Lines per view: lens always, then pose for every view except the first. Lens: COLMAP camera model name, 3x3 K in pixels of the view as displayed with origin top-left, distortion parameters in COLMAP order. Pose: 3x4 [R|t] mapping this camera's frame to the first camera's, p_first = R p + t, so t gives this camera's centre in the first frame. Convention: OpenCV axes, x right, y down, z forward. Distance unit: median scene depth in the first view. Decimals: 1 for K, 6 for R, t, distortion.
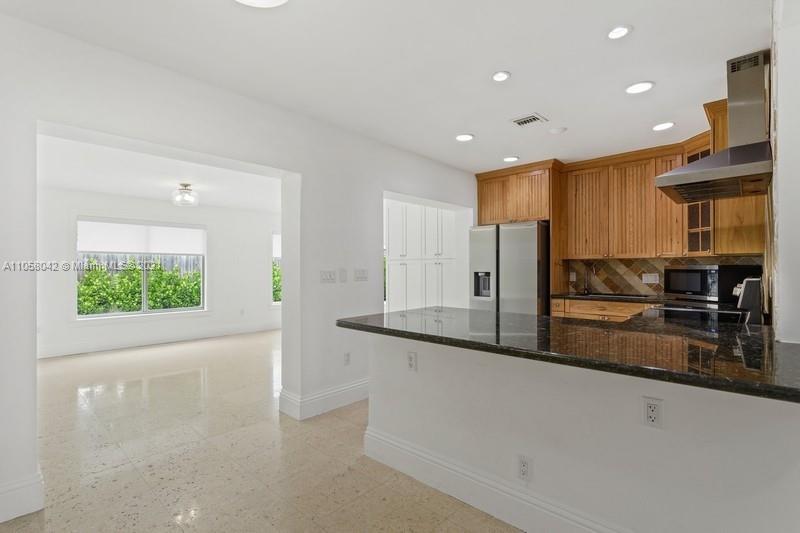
lens RADIAL K [[387.1, 0, 406.3], [0, 387.1, 266.5], [0, 0, 1]] dist [0.004518, 0.000516]
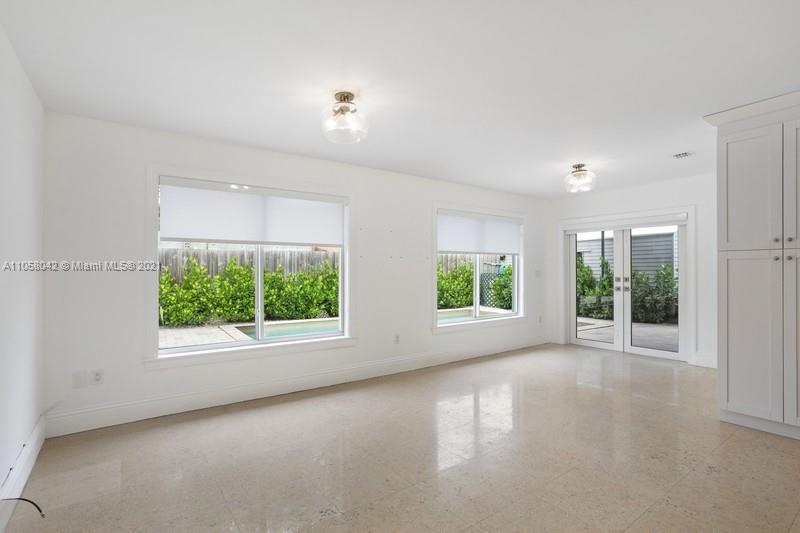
lens RADIAL K [[387.1, 0, 394.9], [0, 387.1, 268.6], [0, 0, 1]] dist [0.004518, 0.000516]
pose [[0.978718, -0.000276, -0.205208, -0.194599], [0.000597, 0.999999, 0.001503, 0.002955], [0.205207, -0.001593, 0.978717, 0.255208]]
